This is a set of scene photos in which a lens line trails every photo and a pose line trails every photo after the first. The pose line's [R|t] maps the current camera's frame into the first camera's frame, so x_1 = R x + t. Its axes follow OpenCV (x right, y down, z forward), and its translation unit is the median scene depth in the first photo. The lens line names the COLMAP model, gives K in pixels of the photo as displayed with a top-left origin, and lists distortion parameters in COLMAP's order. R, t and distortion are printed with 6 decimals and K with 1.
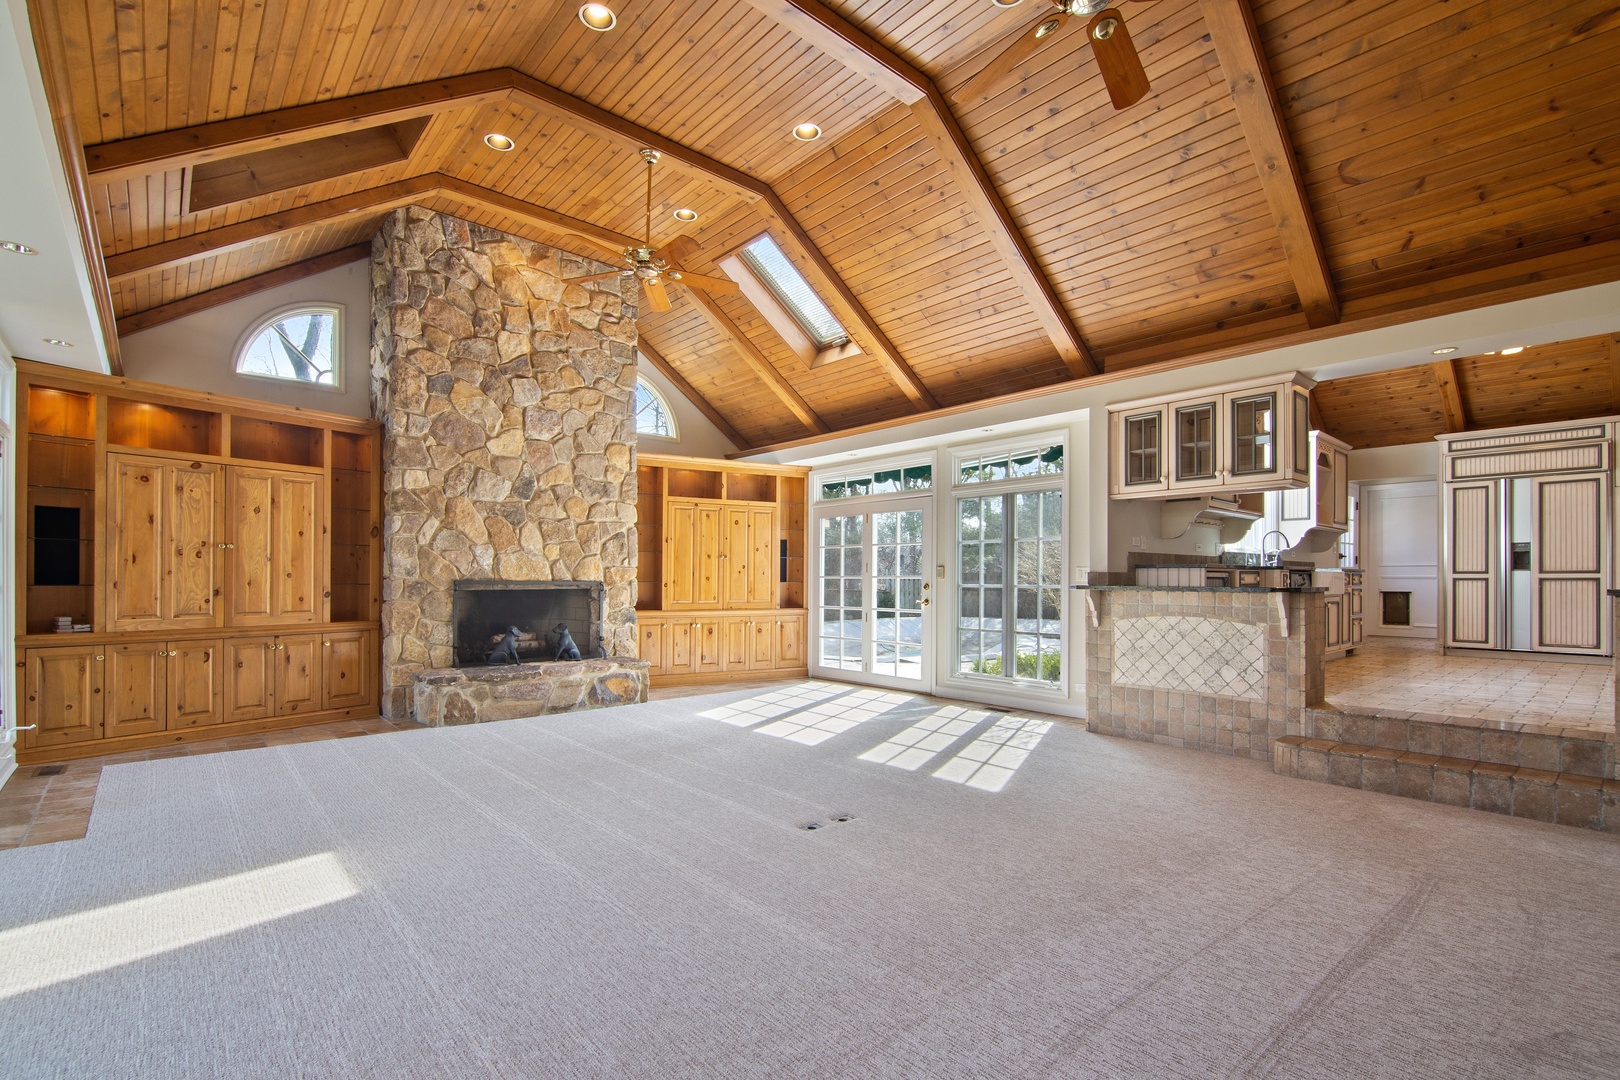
lens RADIAL K [[742.3, 0, 797.1], [0, 742.3, 577.6], [0, 0, 1]] dist [0.003833, -0.006247]
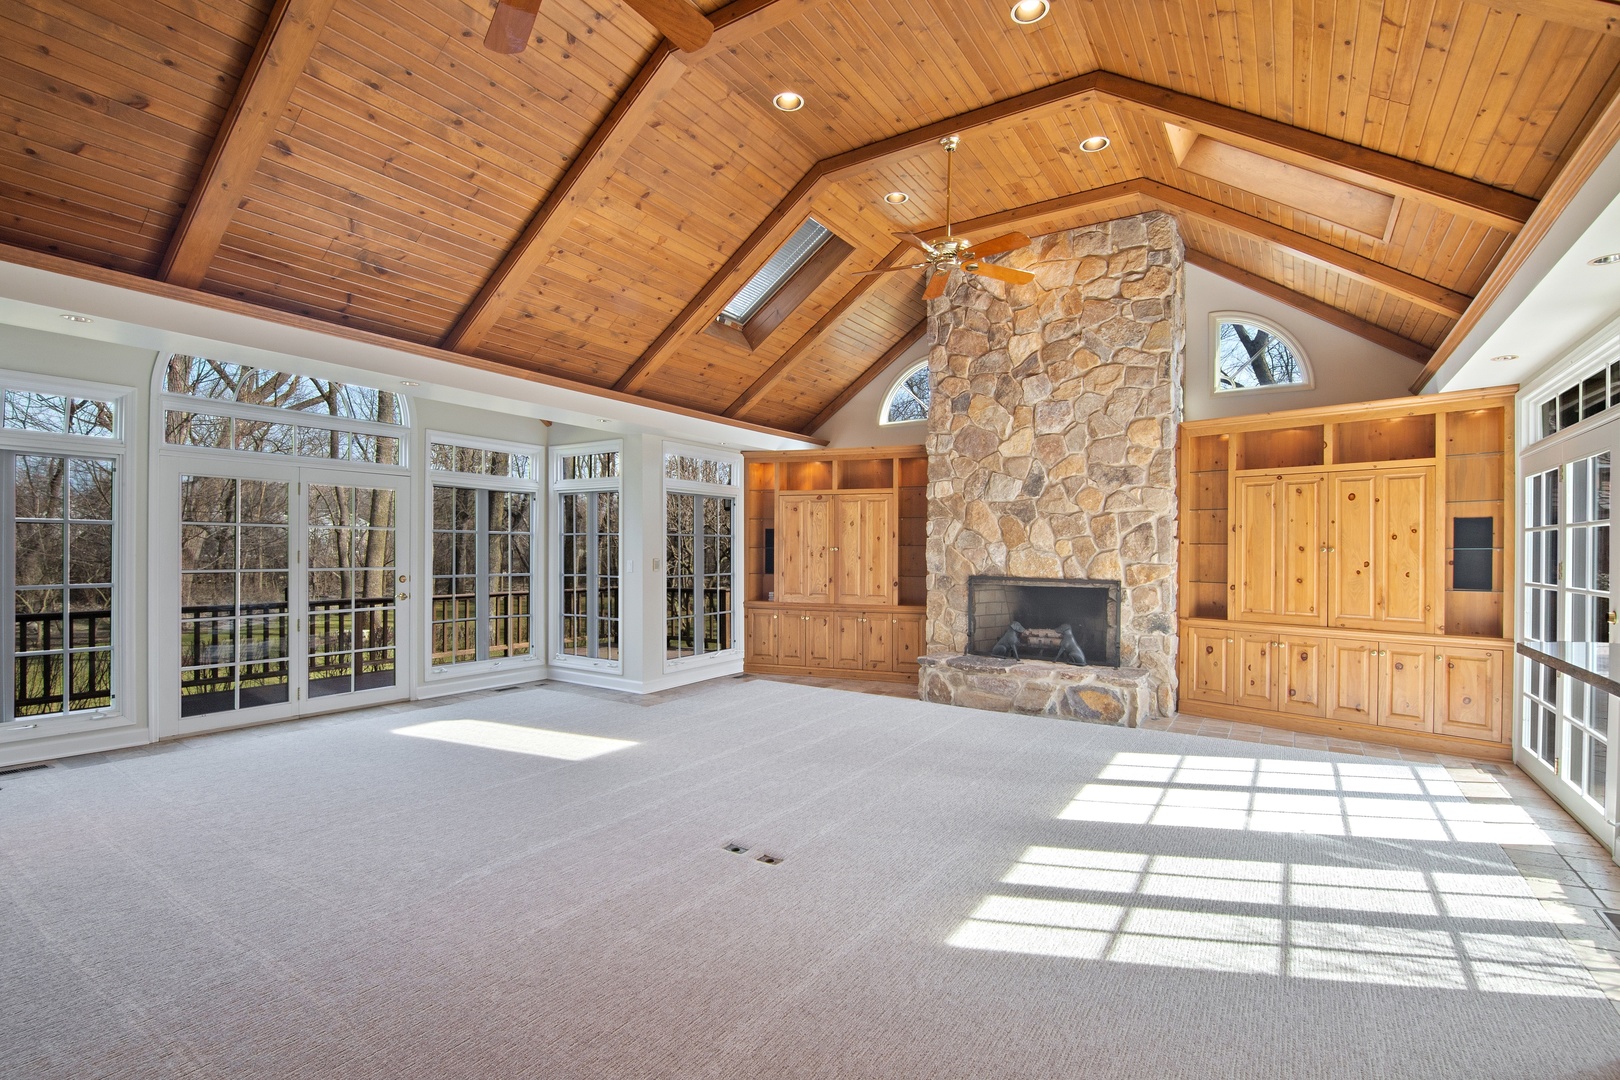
lens RADIAL K [[742.3, 0, 795.6], [0, 742.3, 547.0], [0, 0, 1]] dist [0.003833, -0.006247]
pose [[0.266488, -0.006723, -0.963815, 0.530025], [-0.002742, 0.999966, -0.007733, -0.029175], [0.963834, 0.004703, 0.266461, 0.436039]]
